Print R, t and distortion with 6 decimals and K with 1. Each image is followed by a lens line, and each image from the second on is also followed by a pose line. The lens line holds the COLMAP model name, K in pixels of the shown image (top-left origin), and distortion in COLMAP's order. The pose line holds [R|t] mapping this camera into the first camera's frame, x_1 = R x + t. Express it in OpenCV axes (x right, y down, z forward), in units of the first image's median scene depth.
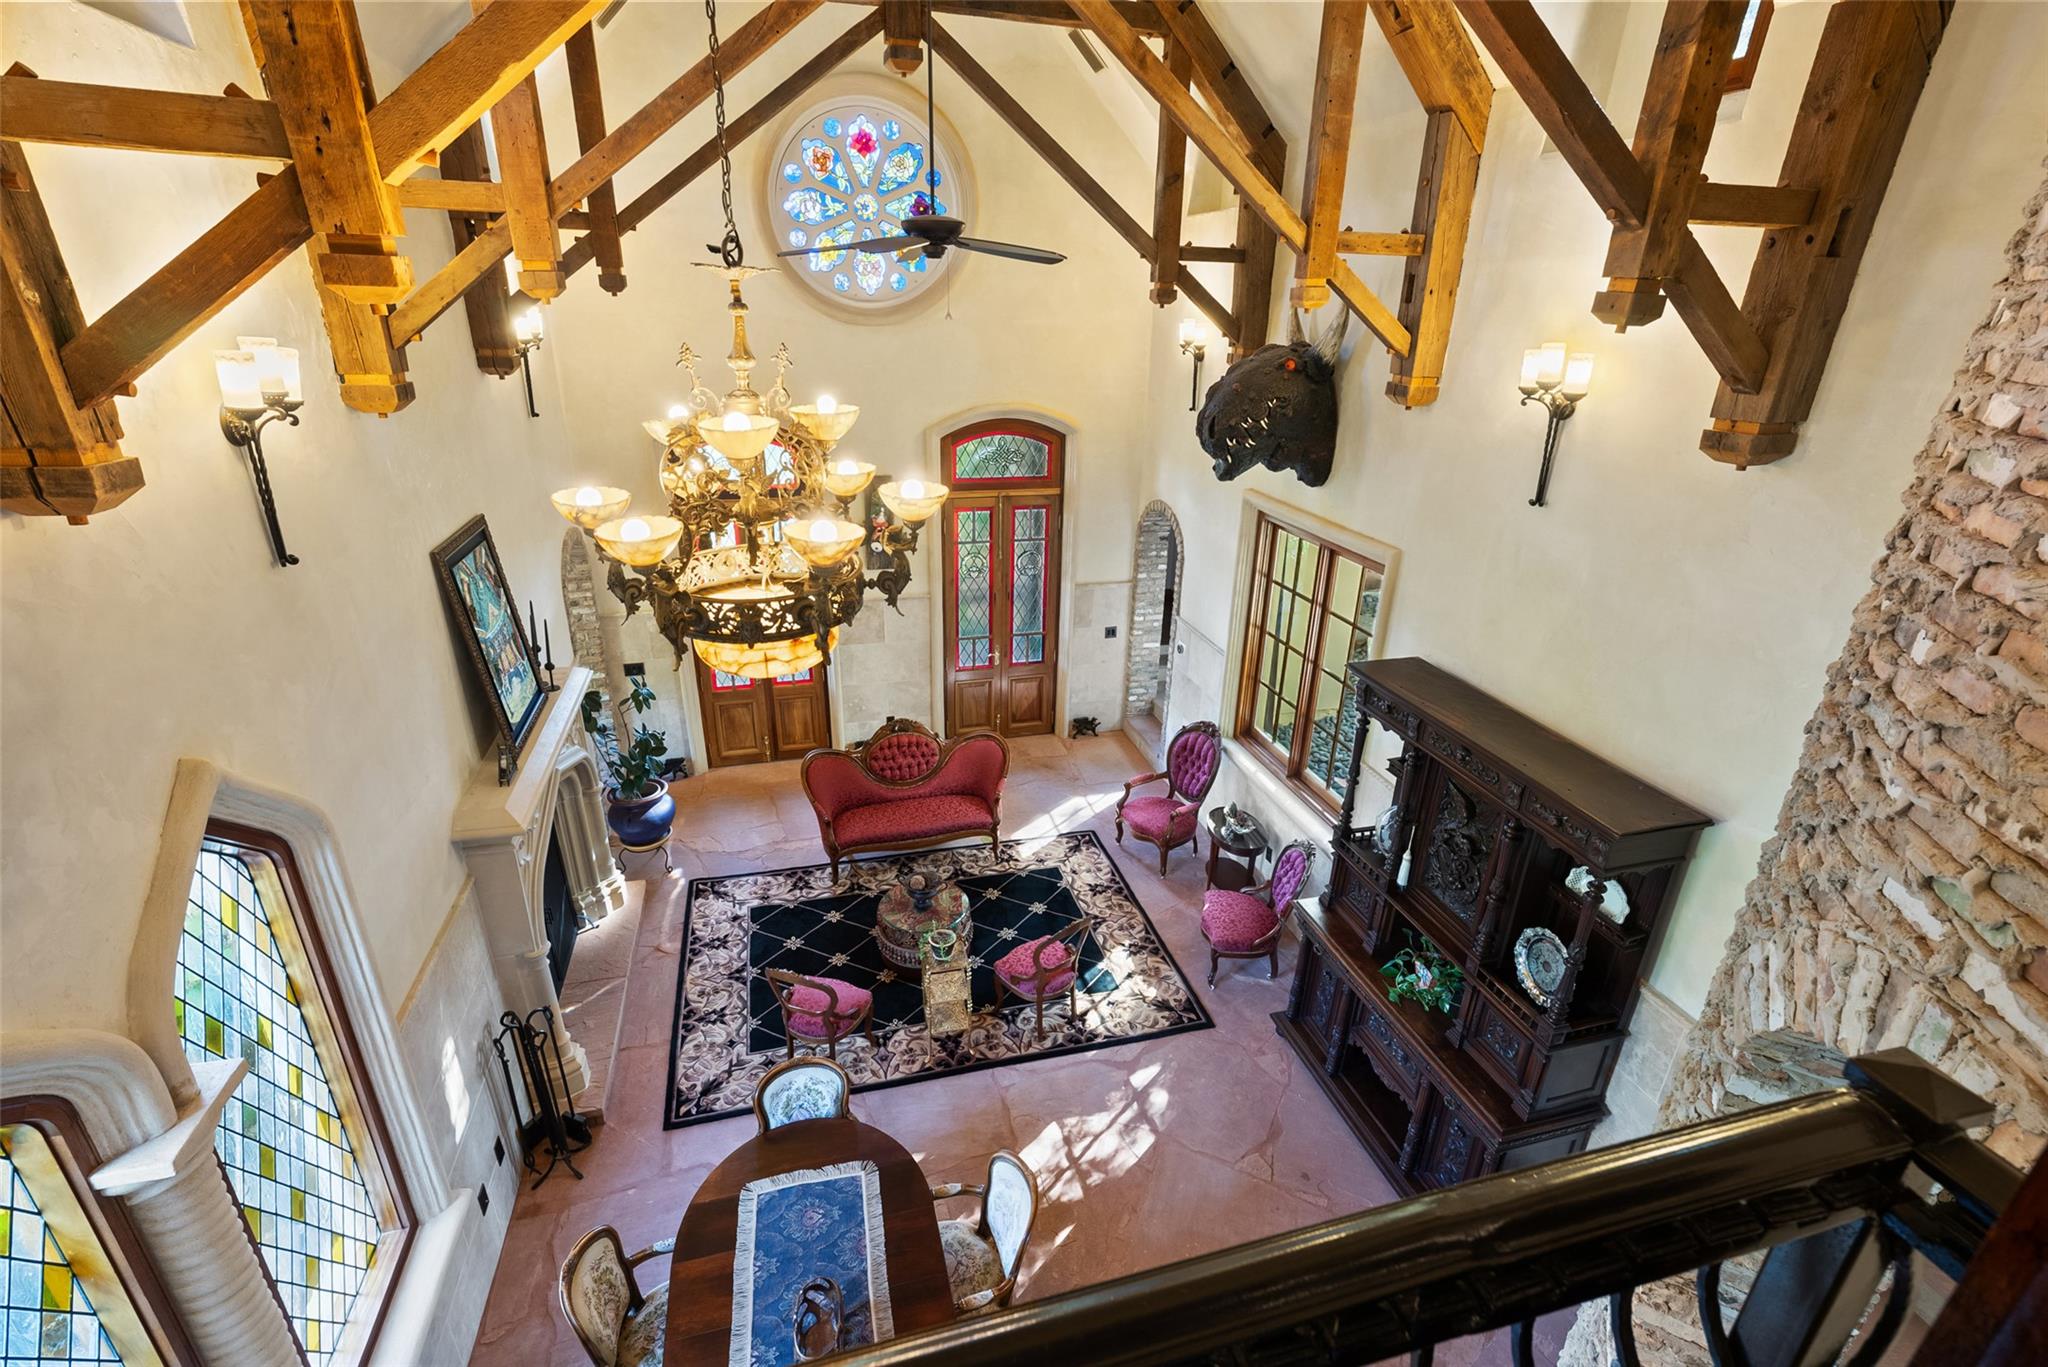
lens RADIAL K [[910.0, 0, 1026.0], [0, 910.0, 675.1], [0, 0, 1]] dist [-0.042009, 0.031426]
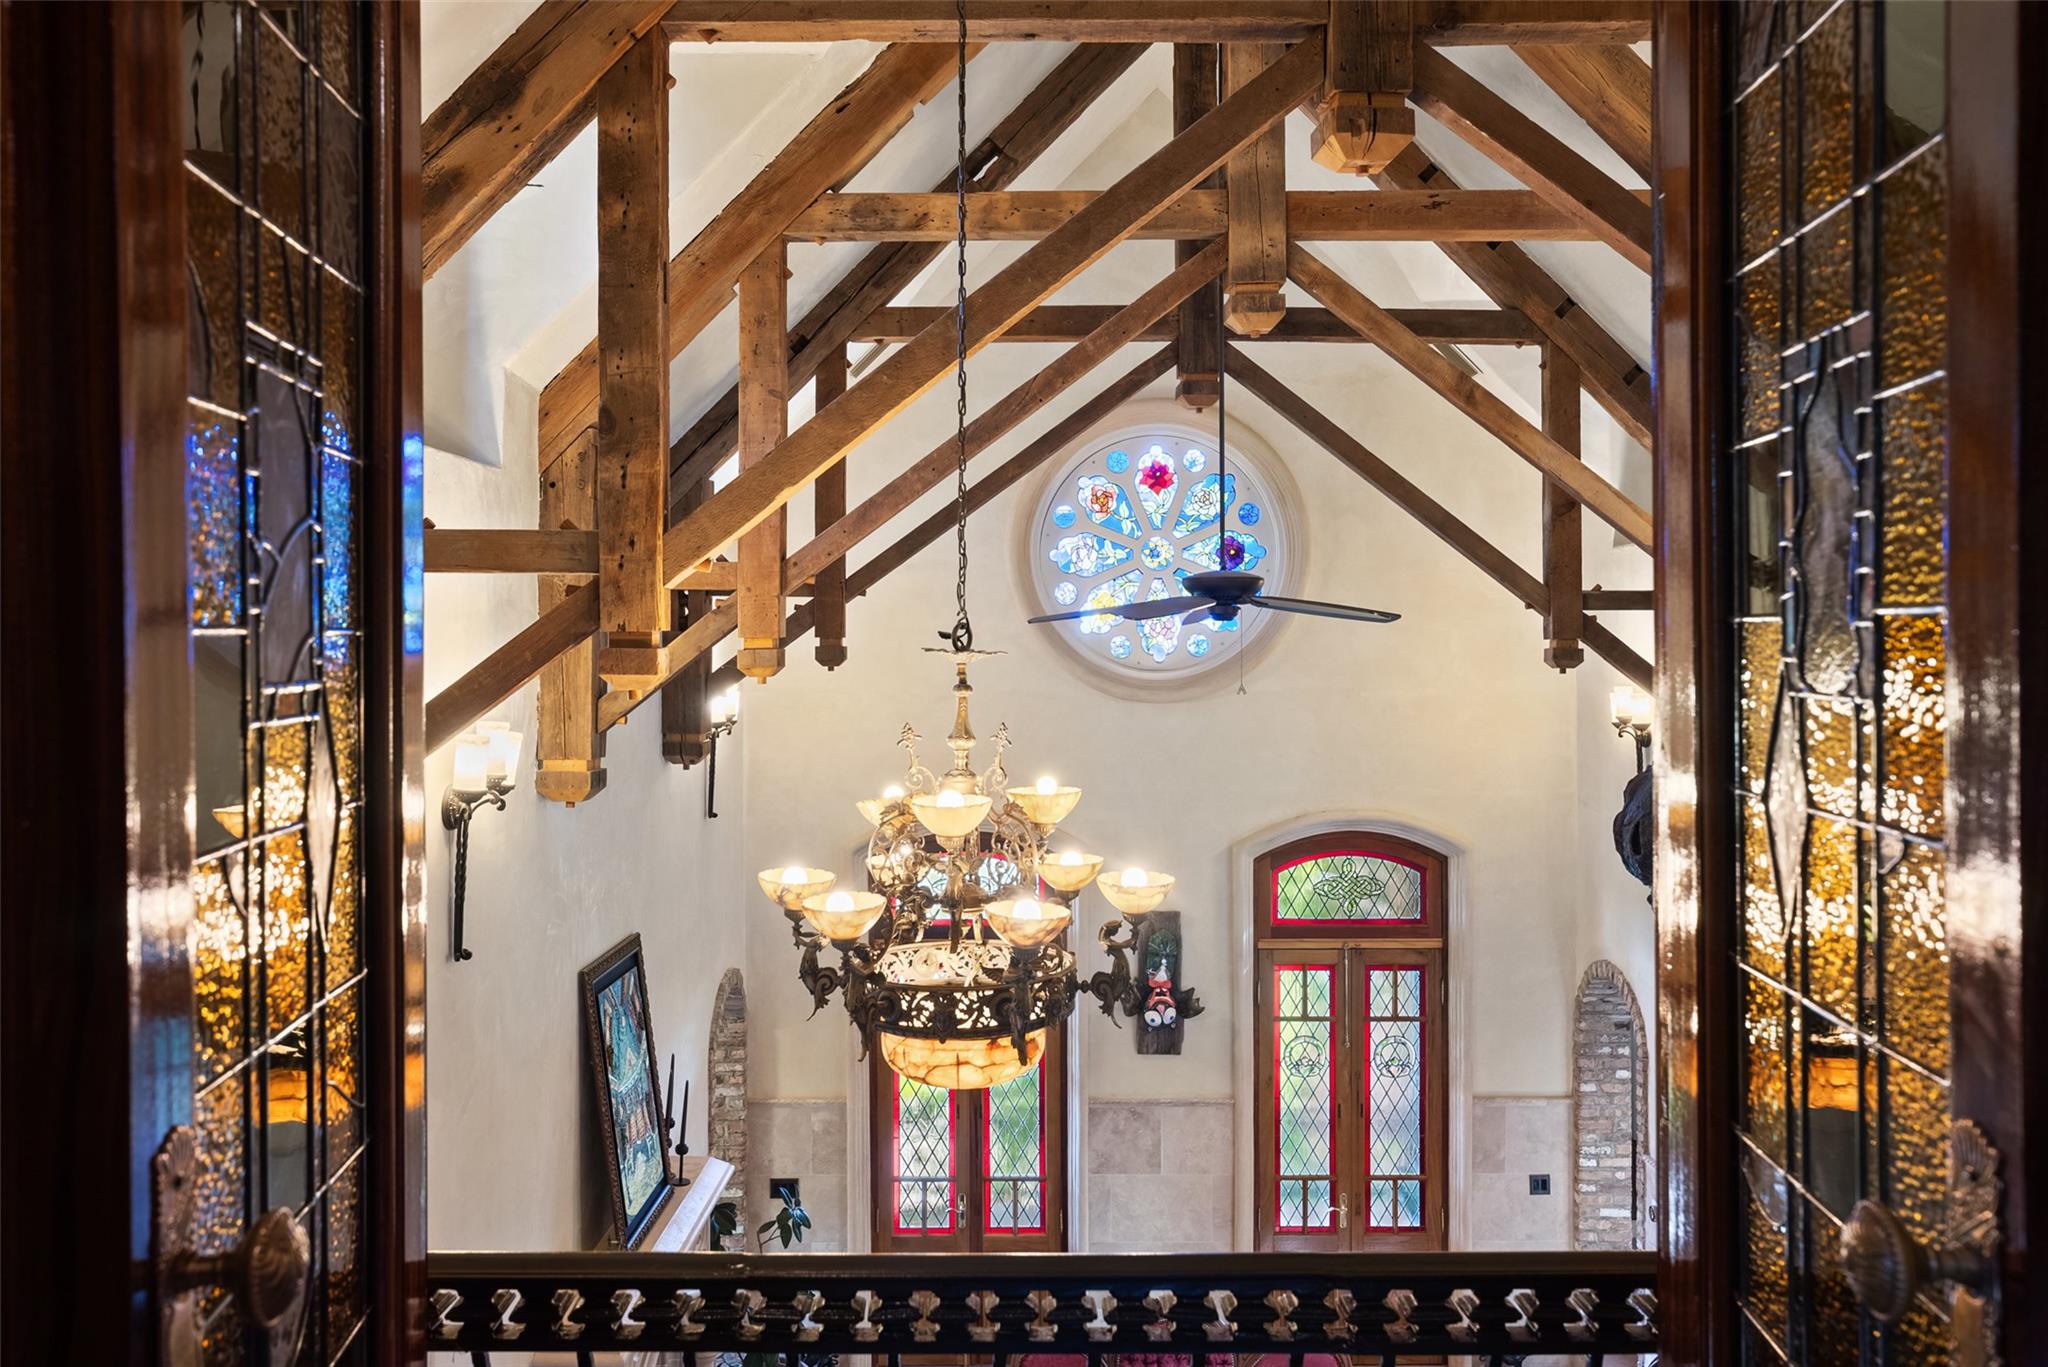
lens RADIAL K [[1586.7, 0, 1024.0], [0, 1586.7, 683.5], [0, 0, 1]] dist [-0.005050, 0.000261]
pose [[0.964162, -0.016487, -0.264802, 0.087384], [-0.082757, 0.929583, -0.359203, 0.087315], [0.252078, 0.368245, 0.894904, -0.229782]]
